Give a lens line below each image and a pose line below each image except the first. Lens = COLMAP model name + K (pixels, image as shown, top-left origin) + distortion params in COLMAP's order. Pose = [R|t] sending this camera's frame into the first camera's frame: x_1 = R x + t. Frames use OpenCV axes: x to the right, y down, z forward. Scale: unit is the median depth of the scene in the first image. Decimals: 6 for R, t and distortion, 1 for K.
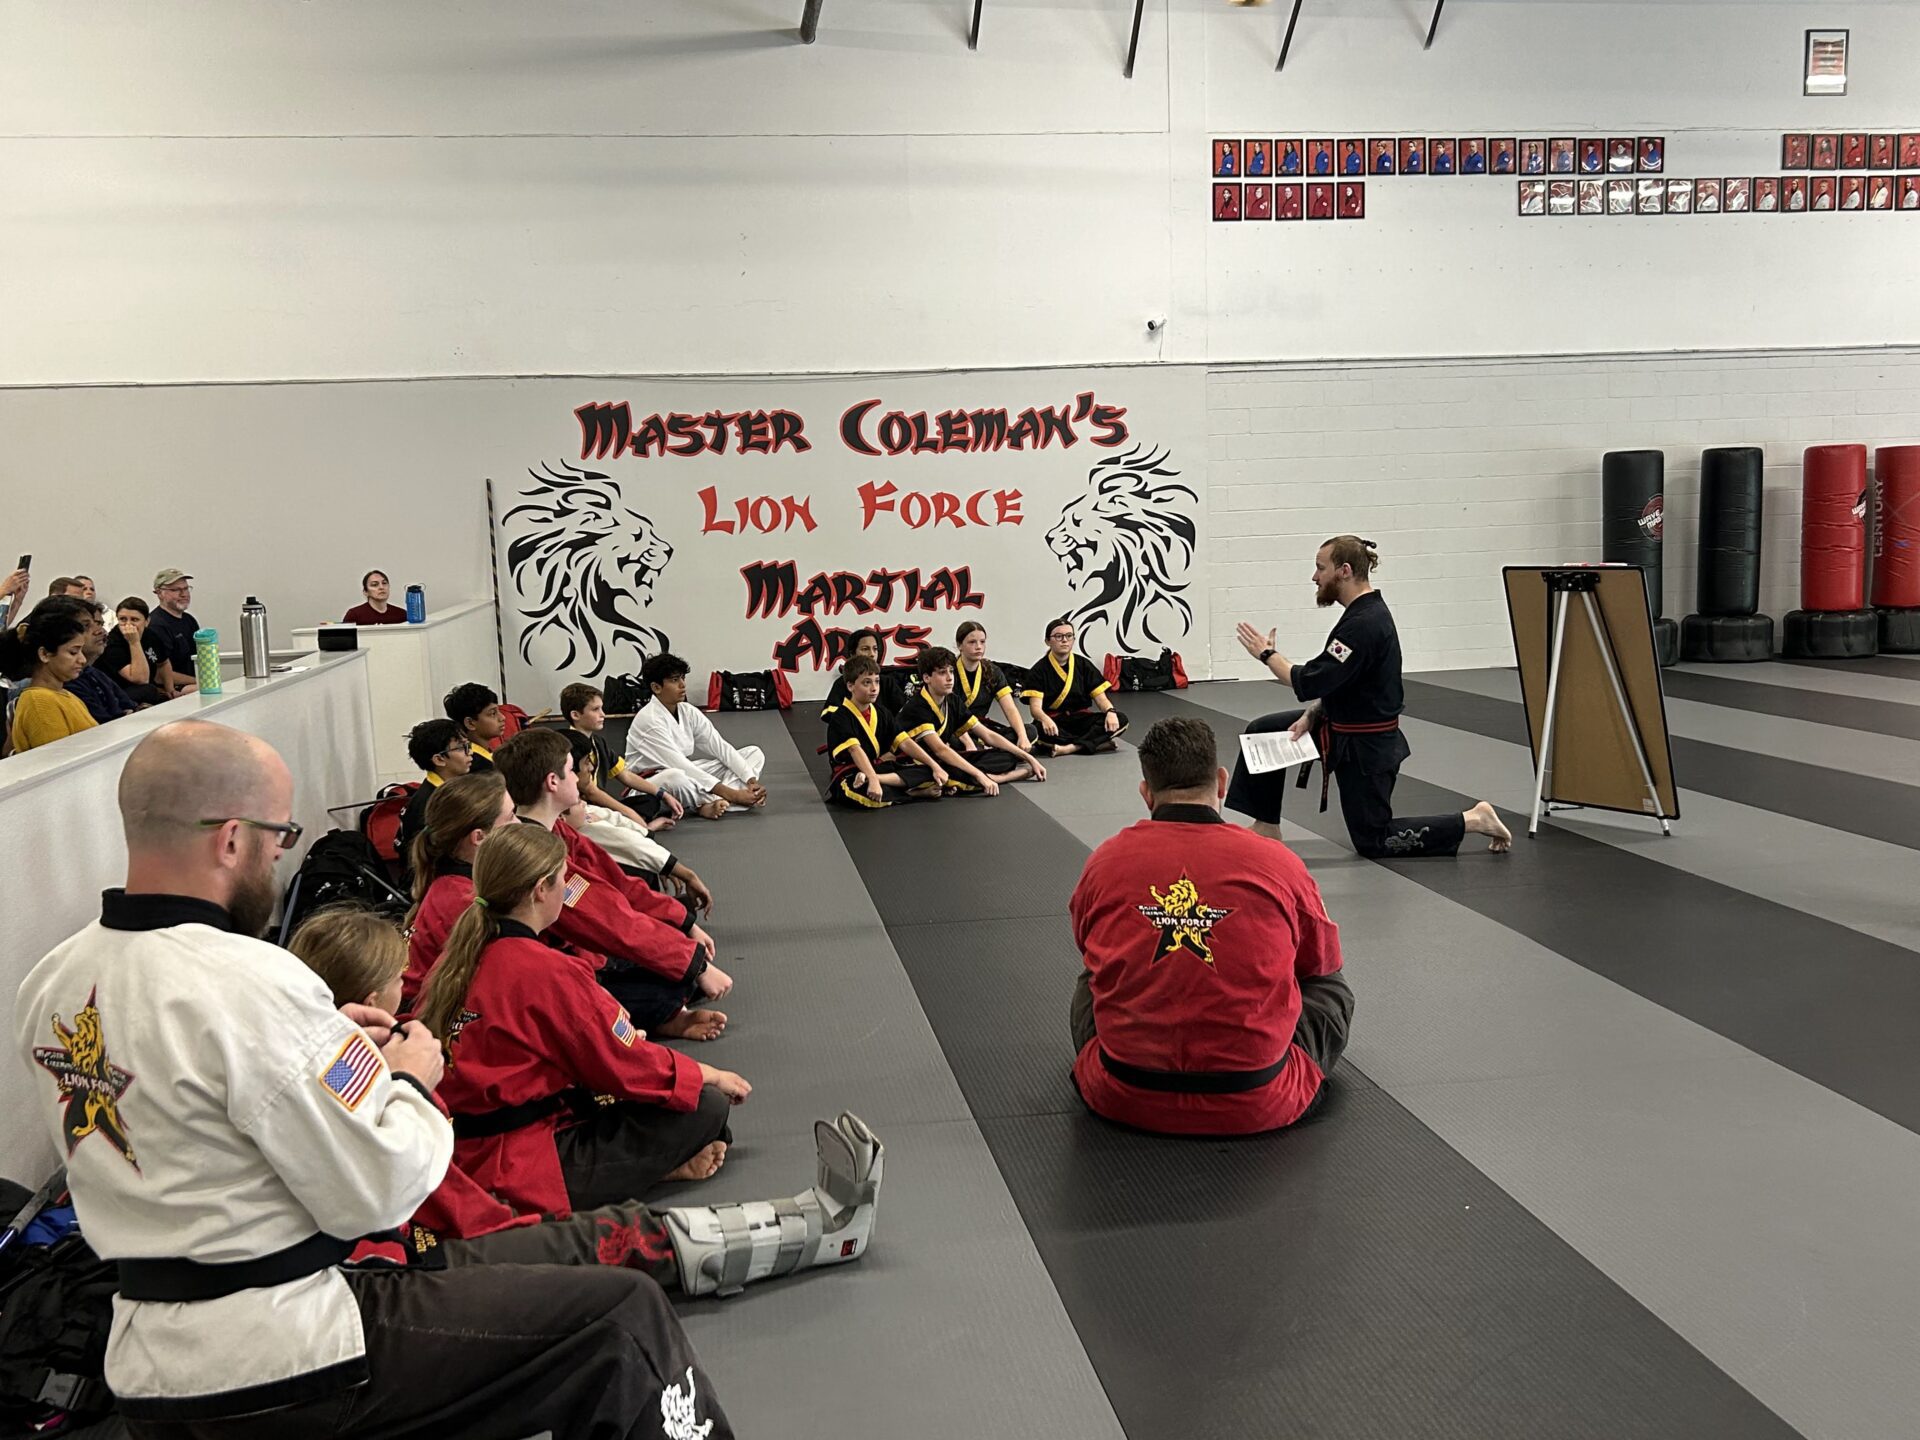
lens RADIAL K [[1809.5, 0, 955.3], [0, 1809.5, 773.9], [0, 0, 1]] dist [0.044480, 0.000000]
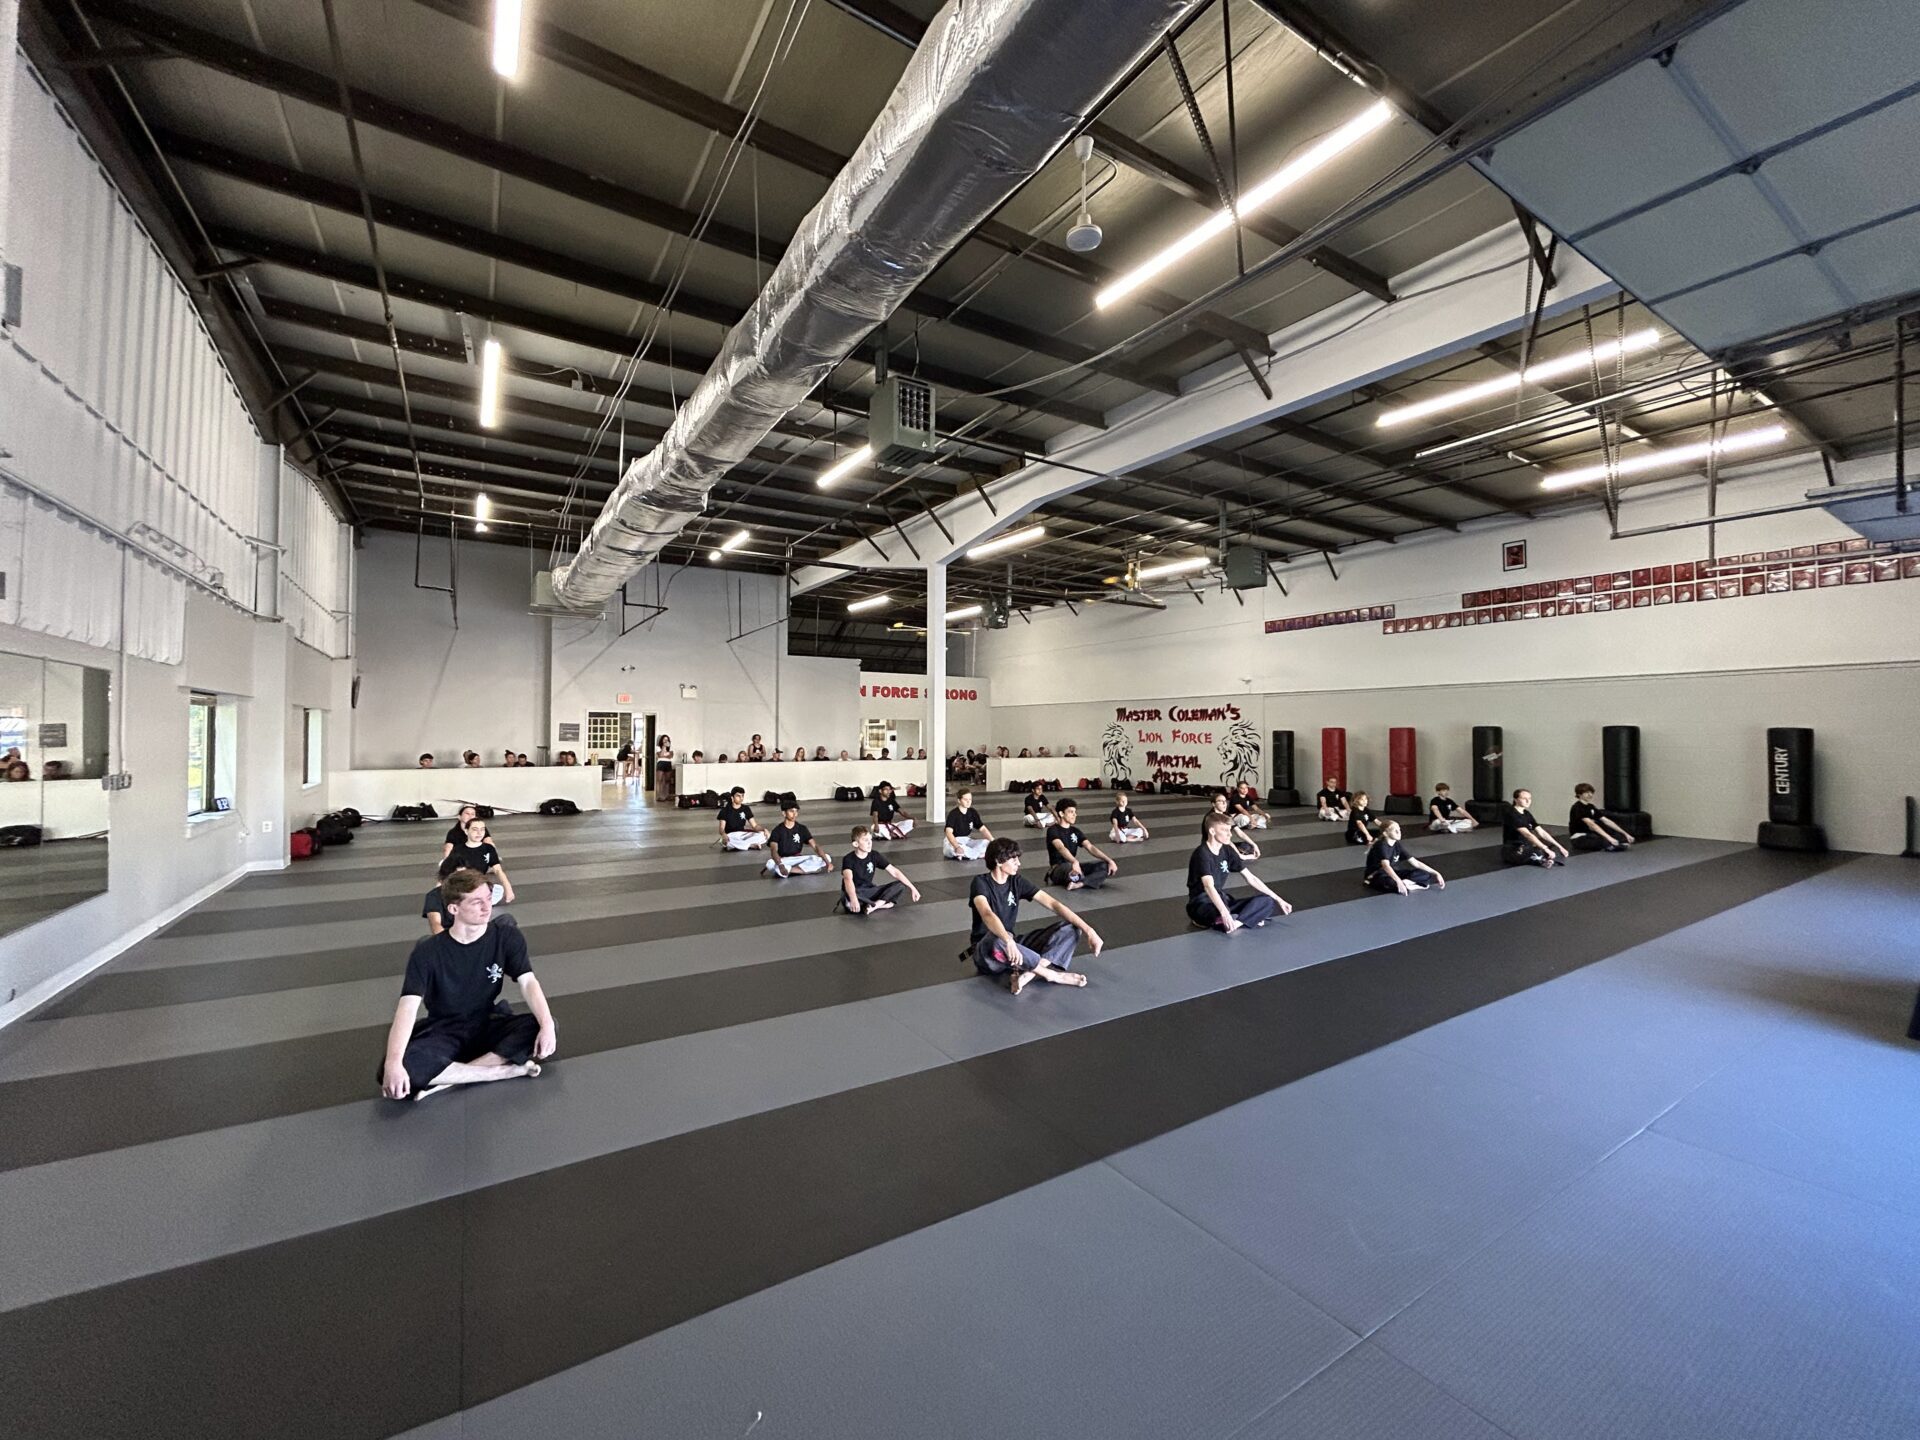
lens RADIAL K [[768.0, 0, 958.2], [0, 768.0, 717.5], [0, 0, 1]] dist [0.001136, 0.000177]
pose [[0.397621, 0.012694, -0.917462, 1.115965], [-0.139888, 0.989054, -0.046942, -0.057930], [0.906824, 0.147007, 0.395044, 0.051048]]
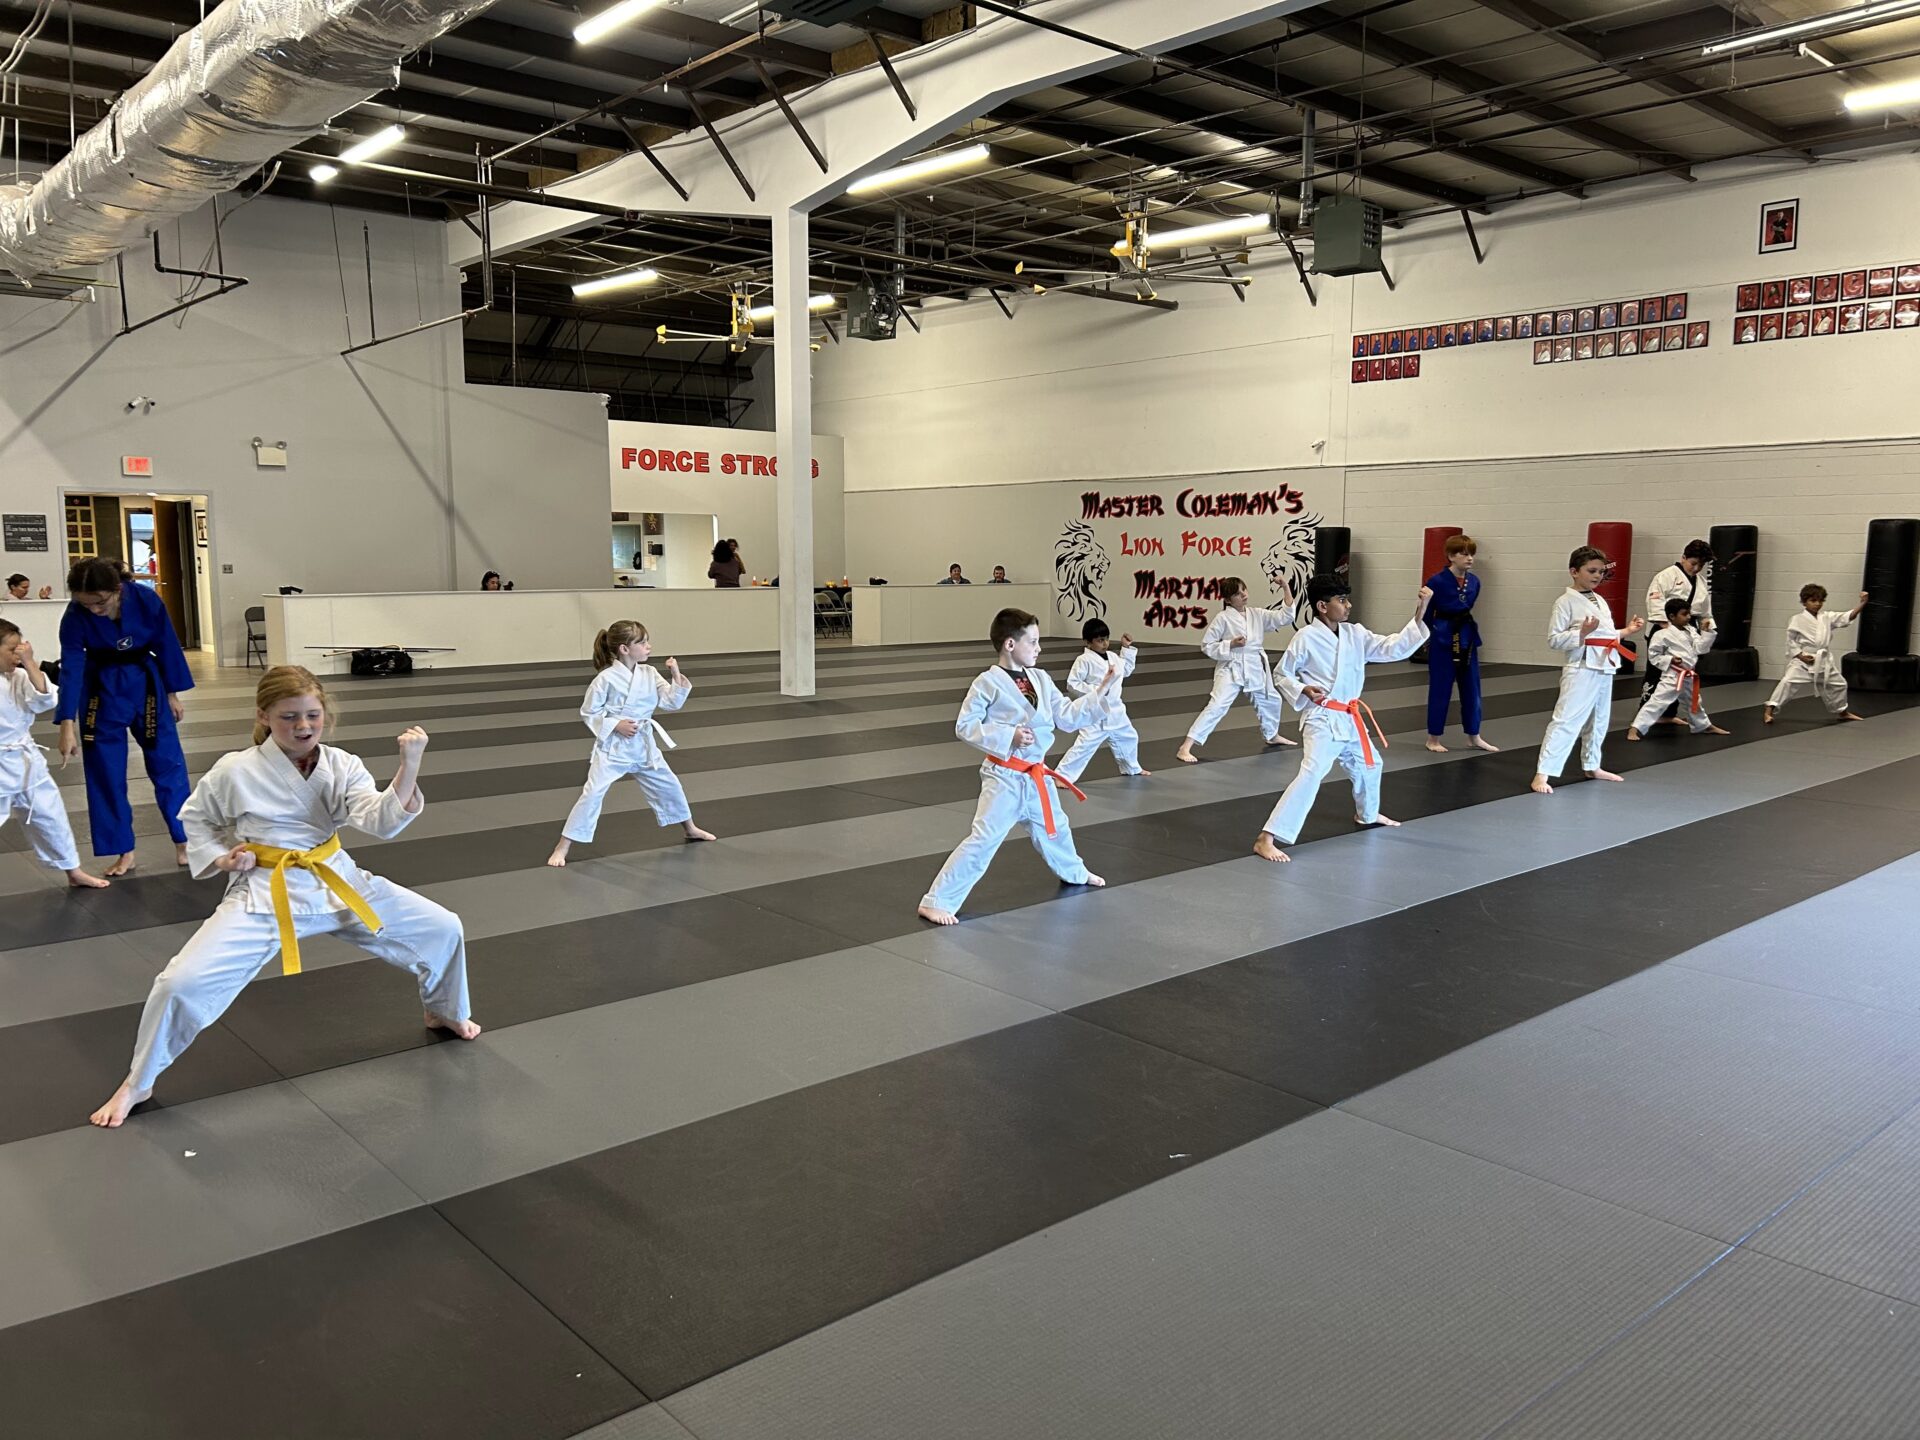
lens RADIAL K [[1445.5, 0, 963.2], [0, 1445.5, 736.7], [0, 0, 1]] dist [0.027043, -0.018801]
pose [[0.542273, 0.138867, -0.828647, 1.124846], [-0.131500, 0.988120, 0.079538, -0.036061], [0.829848, 0.065836, 0.554091, -0.036963]]
